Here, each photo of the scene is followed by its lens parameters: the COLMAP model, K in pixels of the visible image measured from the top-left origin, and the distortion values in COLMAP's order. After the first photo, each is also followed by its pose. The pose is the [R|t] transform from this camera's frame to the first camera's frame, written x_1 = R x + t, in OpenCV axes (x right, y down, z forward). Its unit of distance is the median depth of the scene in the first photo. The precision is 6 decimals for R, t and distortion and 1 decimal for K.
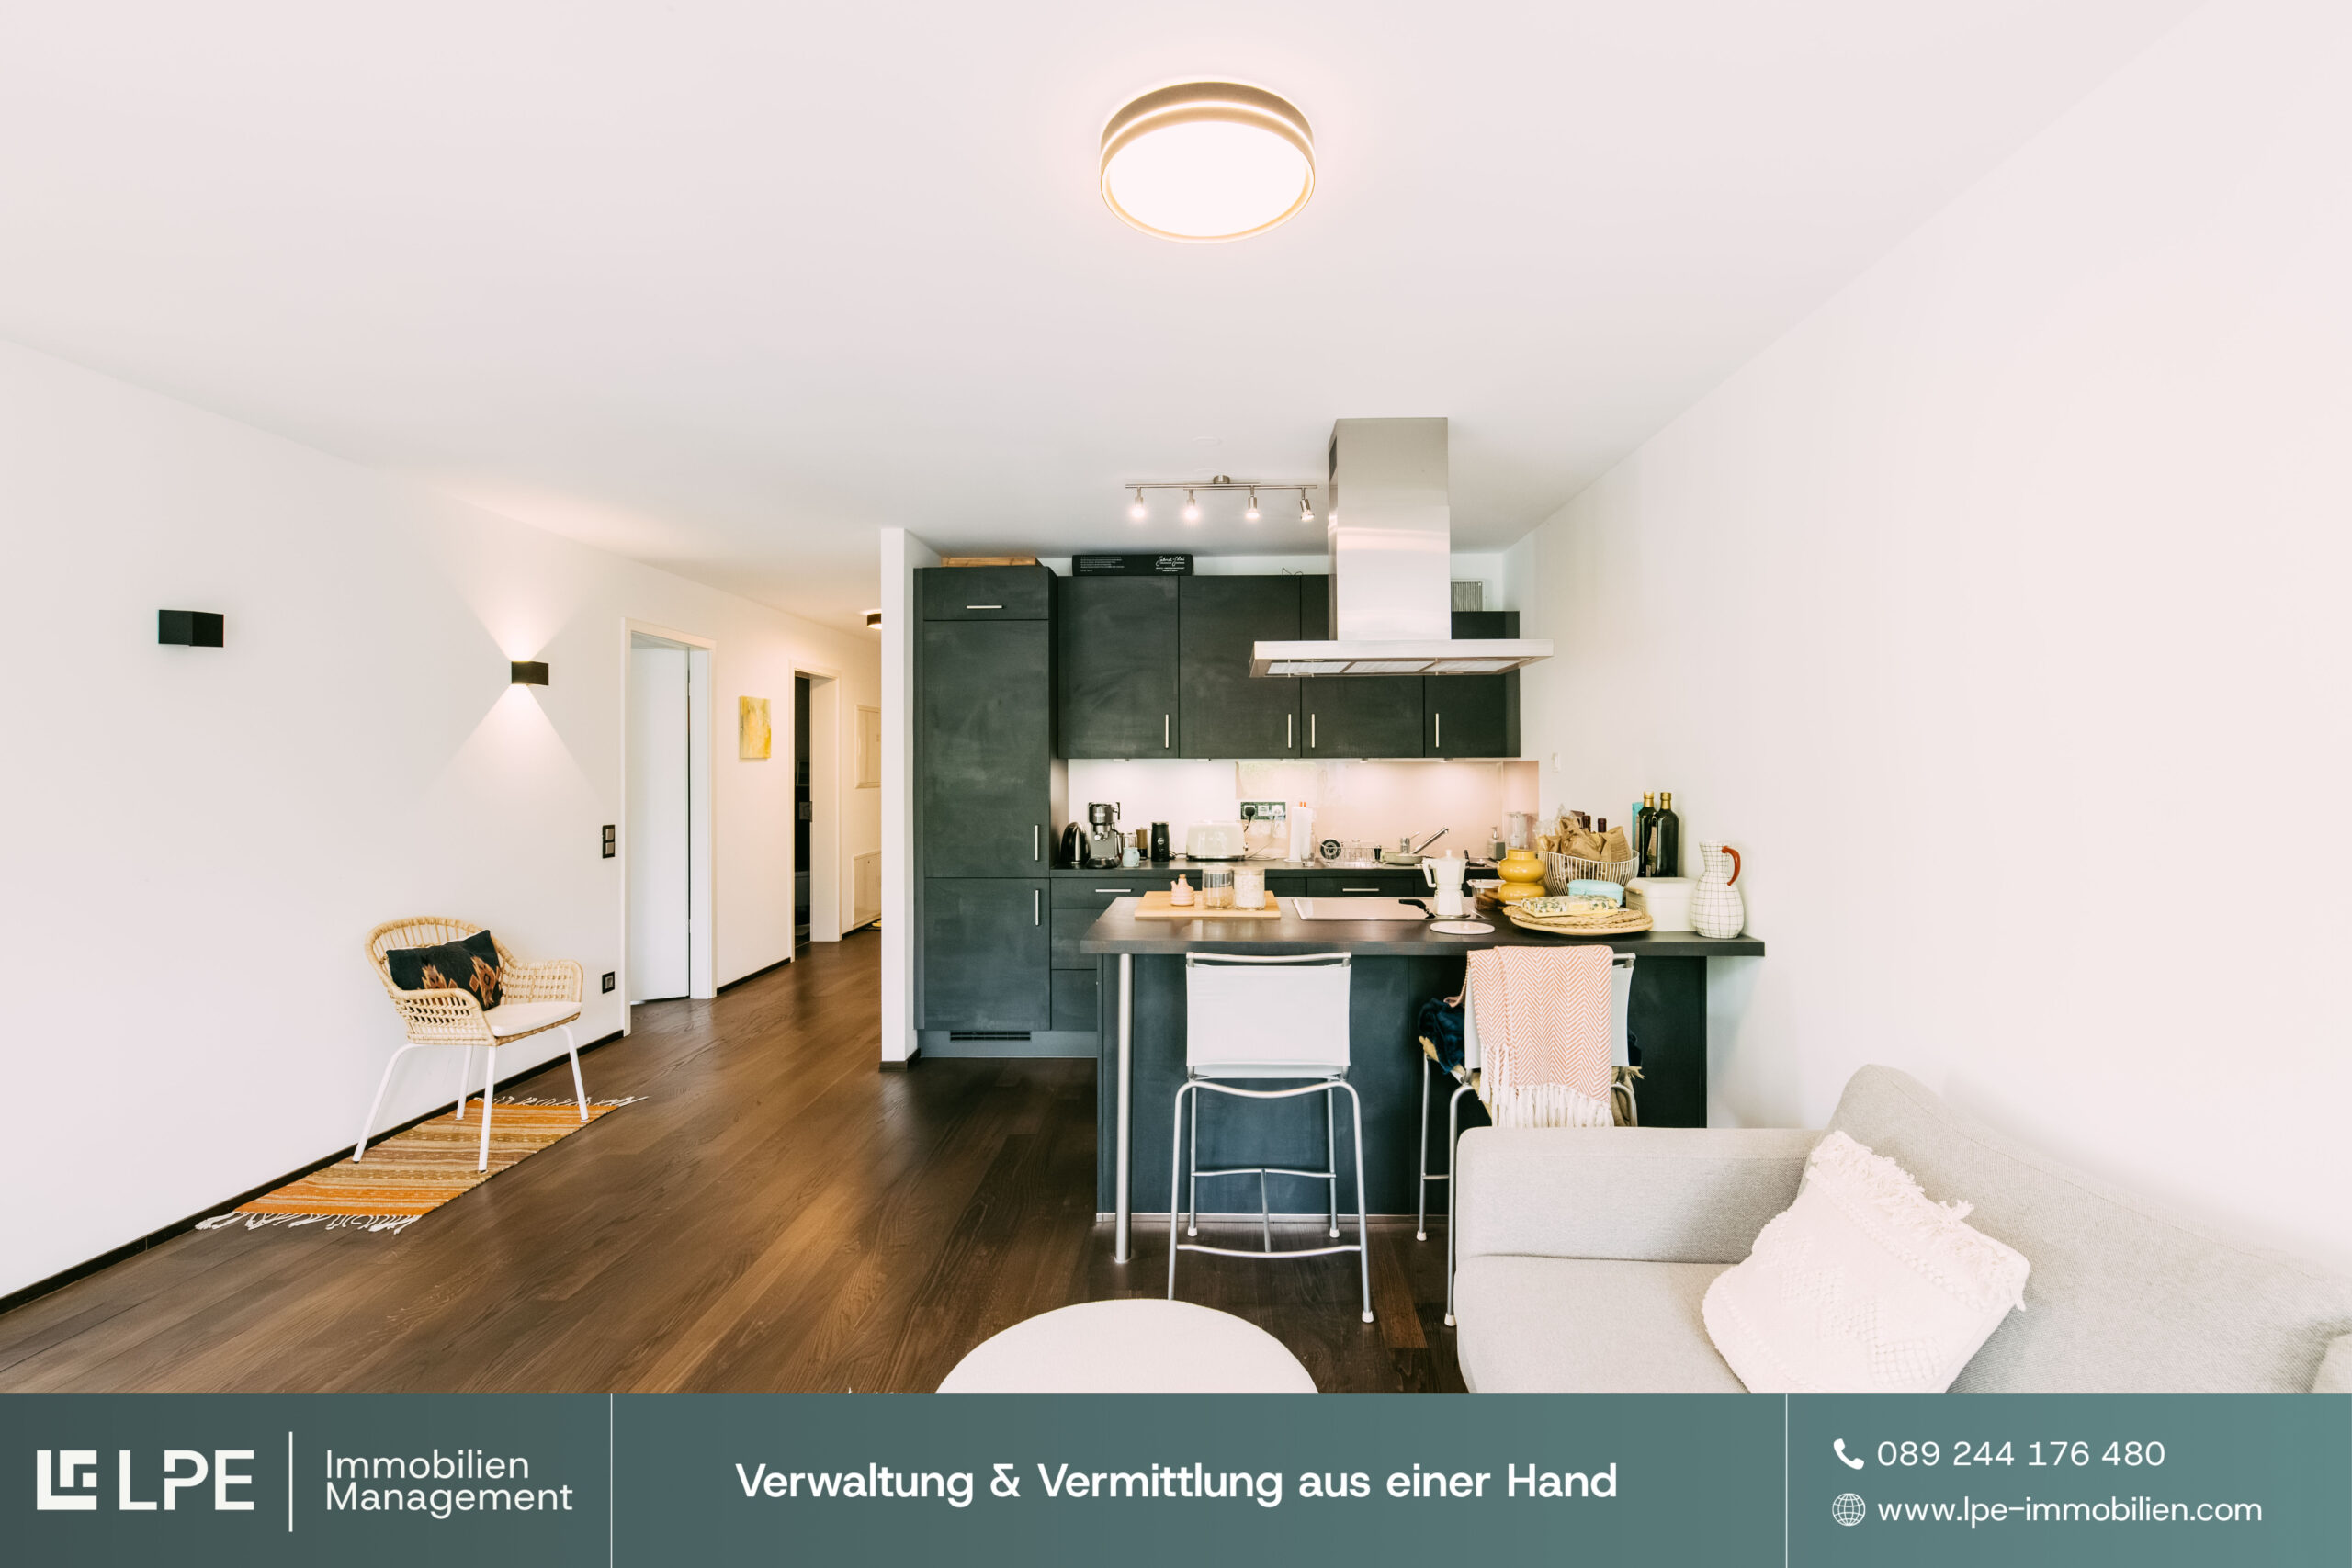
lens RADIAL K [[1036.4, 0, 1176.0], [0, 1036.4, 784.0], [0, 0, 1]] dist [-0.000953, -0.005923]
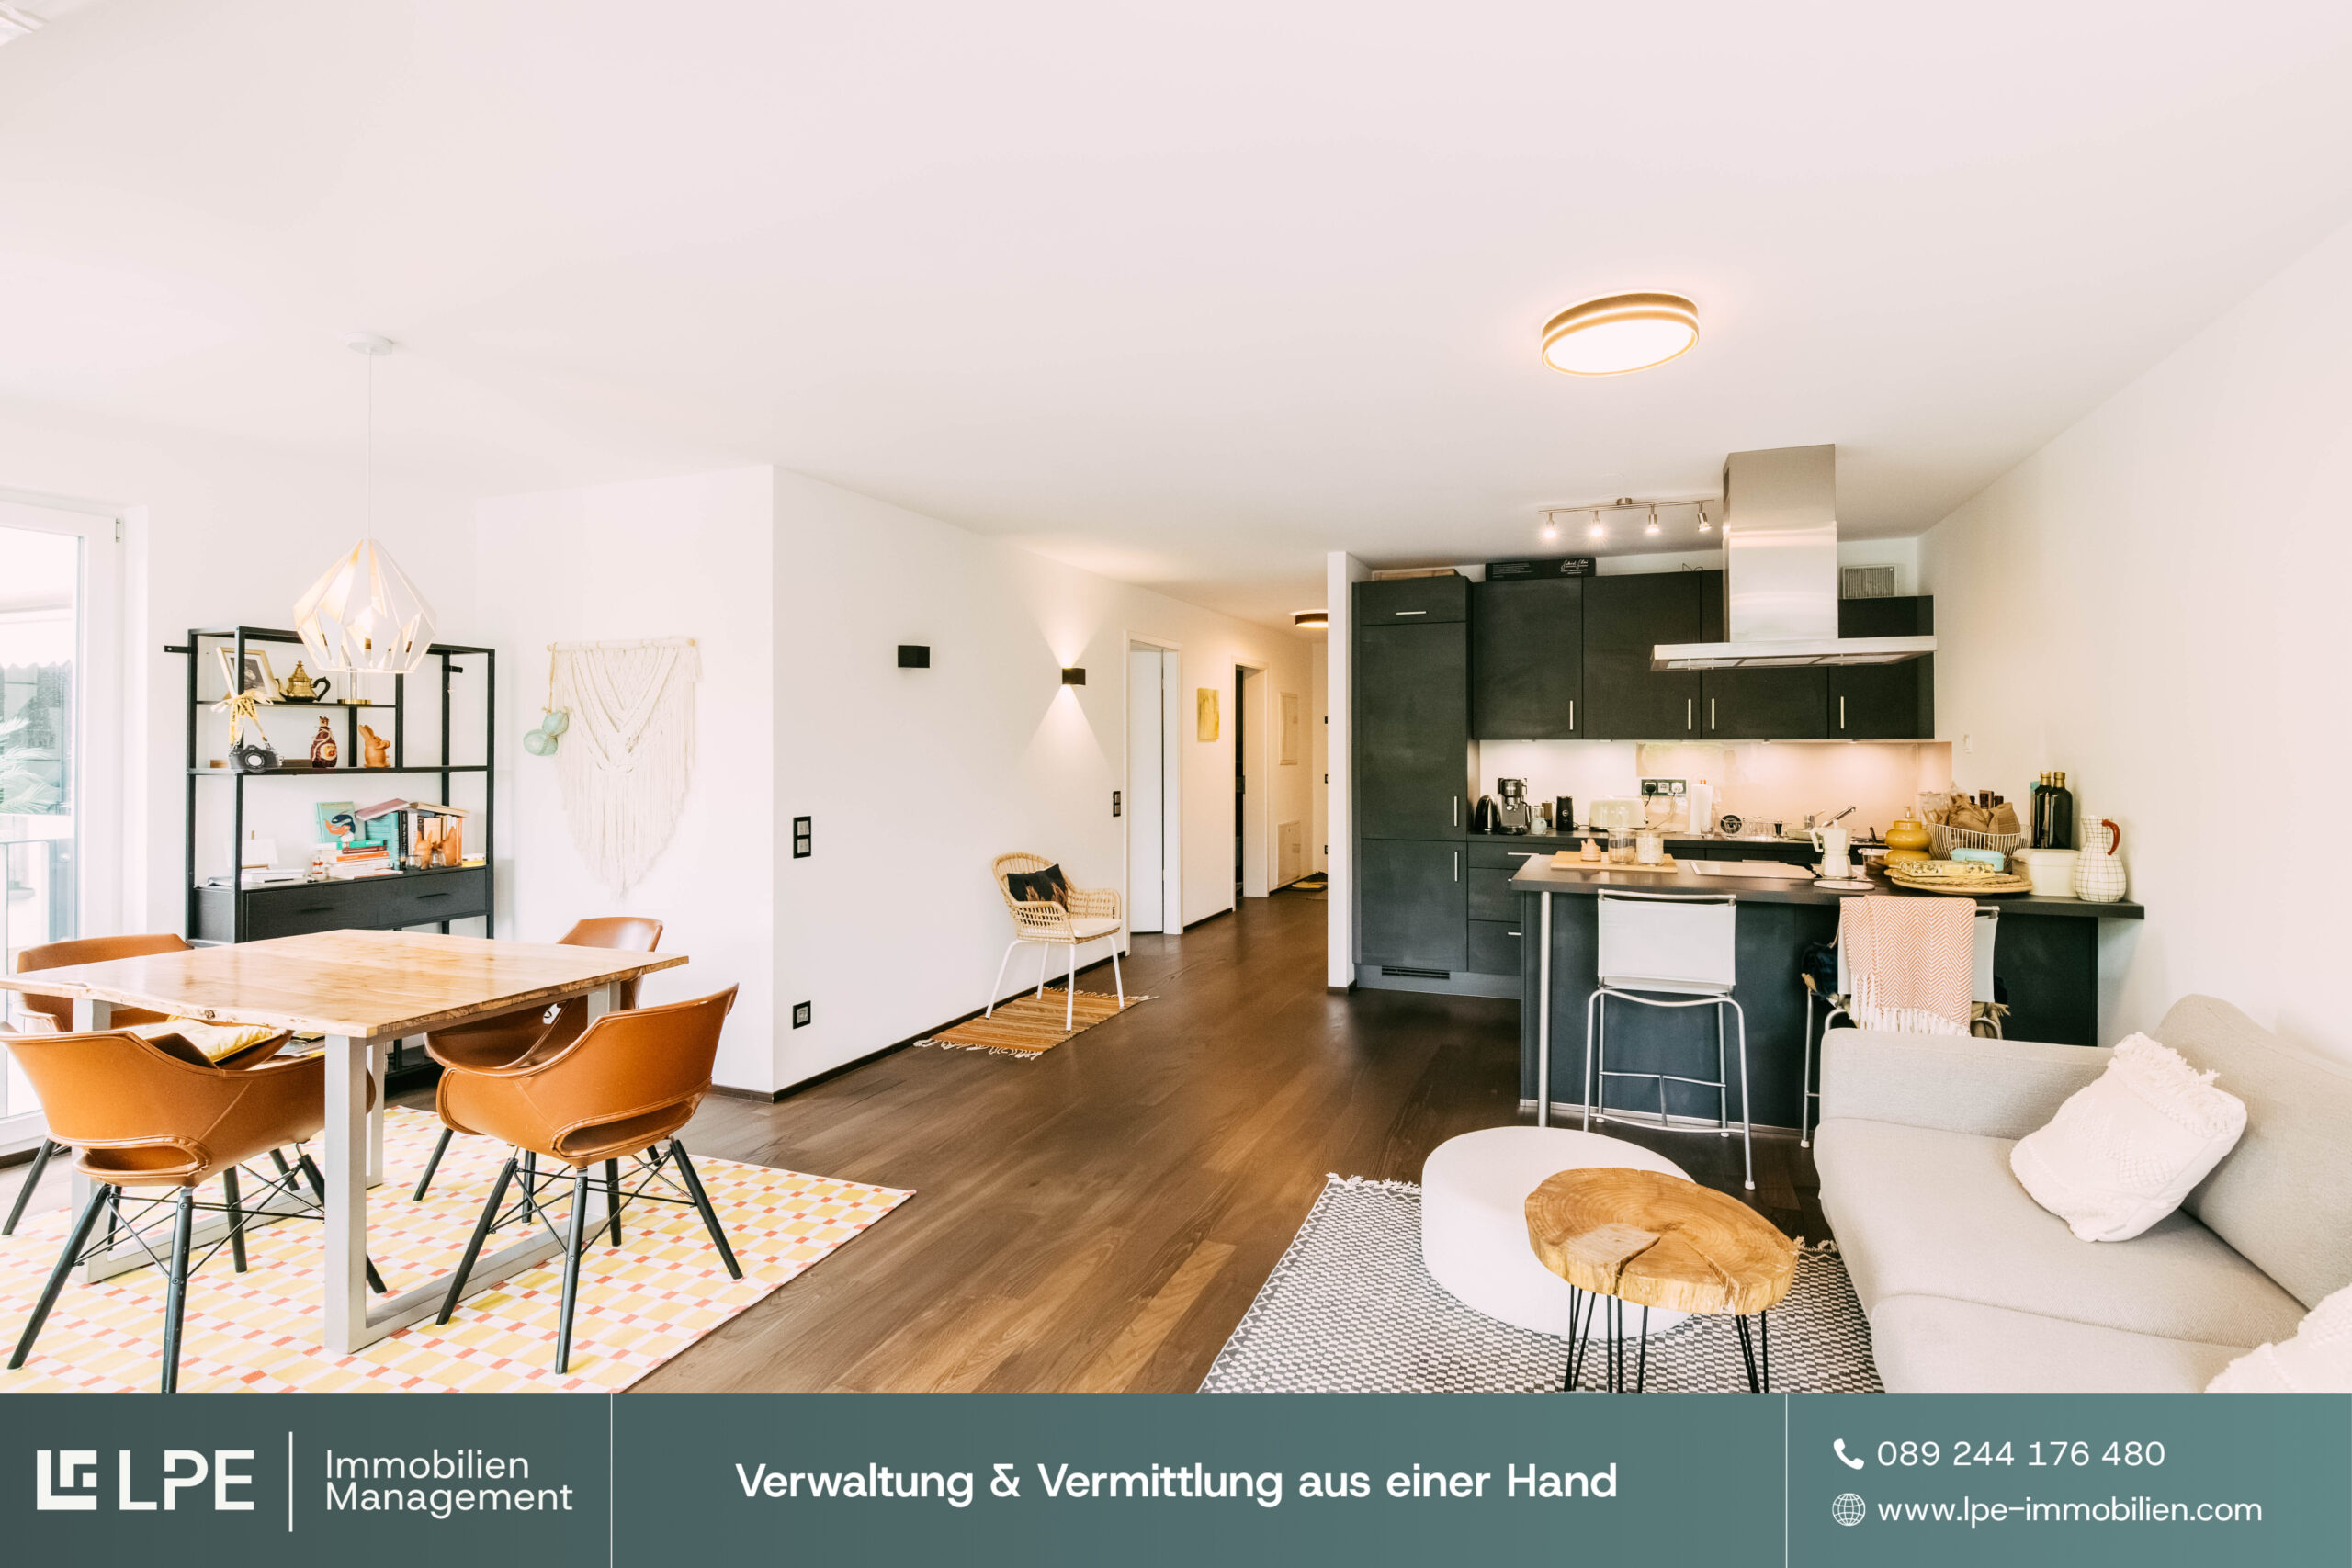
lens RADIAL K [[1027.8, 0, 1232.2], [0, 1027.8, 745.7], [0, 0, 1]] dist [-0.005237, -0.000610]
pose [[0.950361, 0.001760, -0.311146, -0.015055], [-0.007023, 0.999851, -0.015795, 0.002764], [0.311071, 0.017196, 0.950231, -0.228647]]
